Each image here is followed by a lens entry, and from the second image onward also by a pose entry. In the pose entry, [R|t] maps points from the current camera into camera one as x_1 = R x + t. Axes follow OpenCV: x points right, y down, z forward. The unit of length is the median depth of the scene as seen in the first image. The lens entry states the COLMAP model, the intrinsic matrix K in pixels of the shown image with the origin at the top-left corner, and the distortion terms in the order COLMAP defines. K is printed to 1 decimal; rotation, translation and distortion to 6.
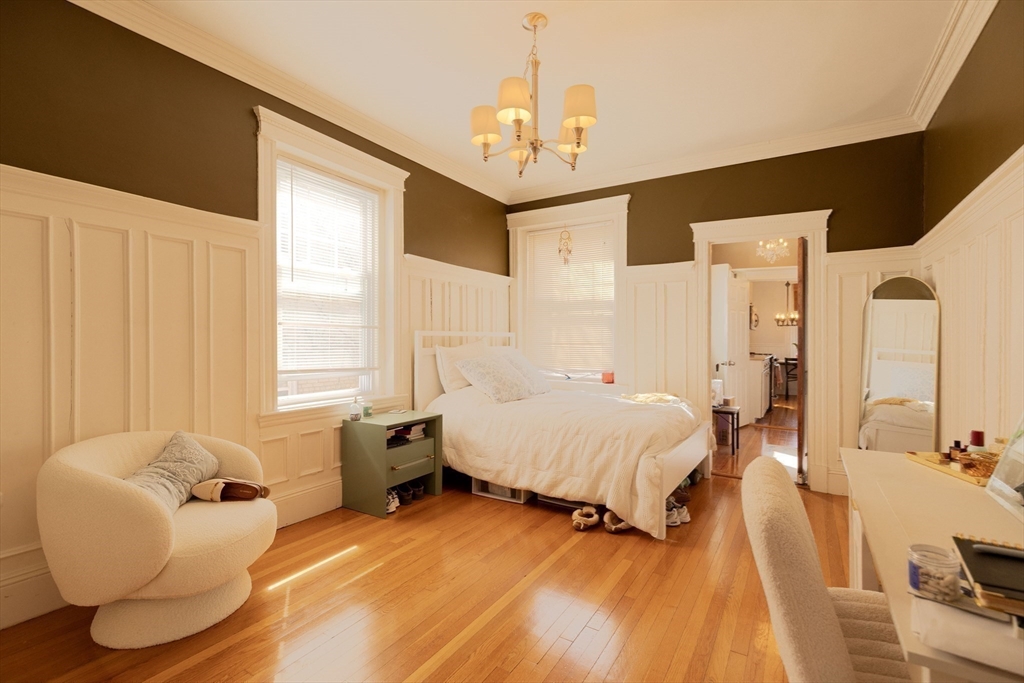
lens RADIAL K [[457.7, 0, 508.0], [0, 457.7, 343.3], [0, 0, 1]] dist [0.002358, 0.000207]
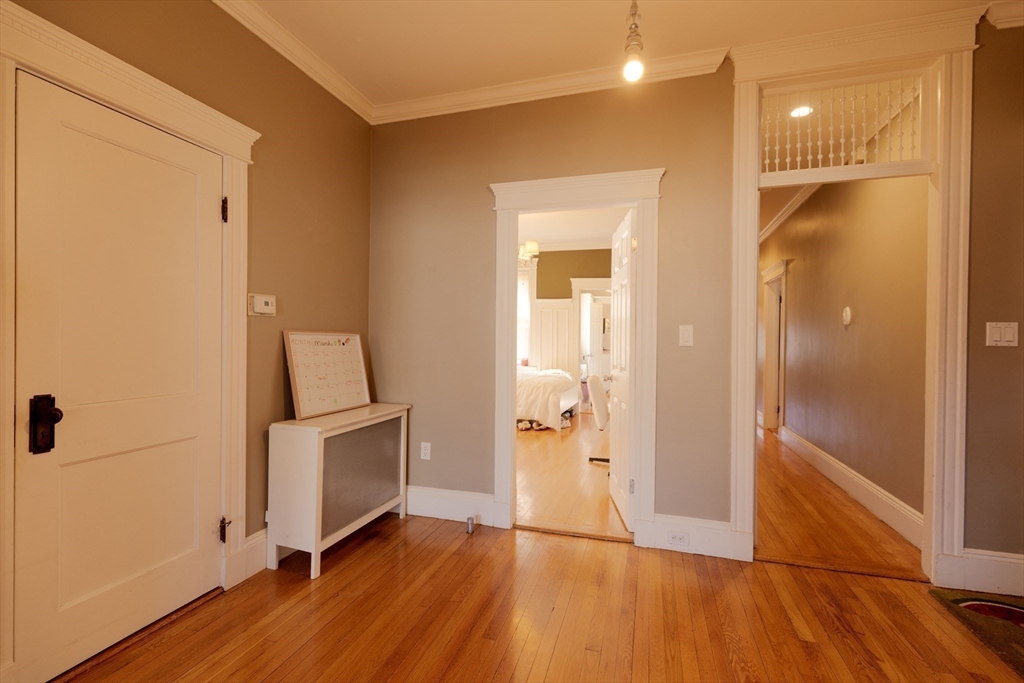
lens RADIAL K [[457.7, 0, 513.7], [0, 457.7, 346.2], [0, 0, 1]] dist [0.002358, 0.000207]
pose [[0.963730, 0.000187, 0.266879, -0.367972], [-0.002706, 0.999955, 0.009072, -0.002750], [-0.266866, -0.009465, 0.963687, -0.844512]]
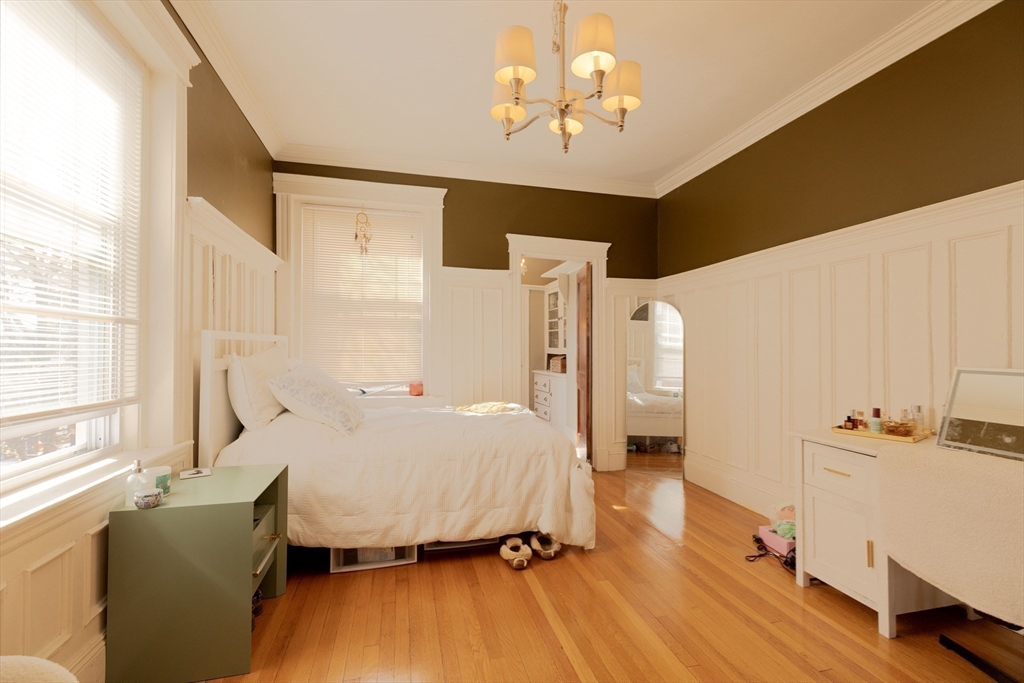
lens RADIAL K [[457.7, 0, 509.7], [0, 457.7, 344.6], [0, 0, 1]] dist [0.002358, 0.000207]
pose [[0.687177, 0.006593, 0.726460, -0.396419], [0.000065, 0.999958, -0.009137, -0.004133], [-0.726490, 0.006326, 0.687148, 0.343311]]
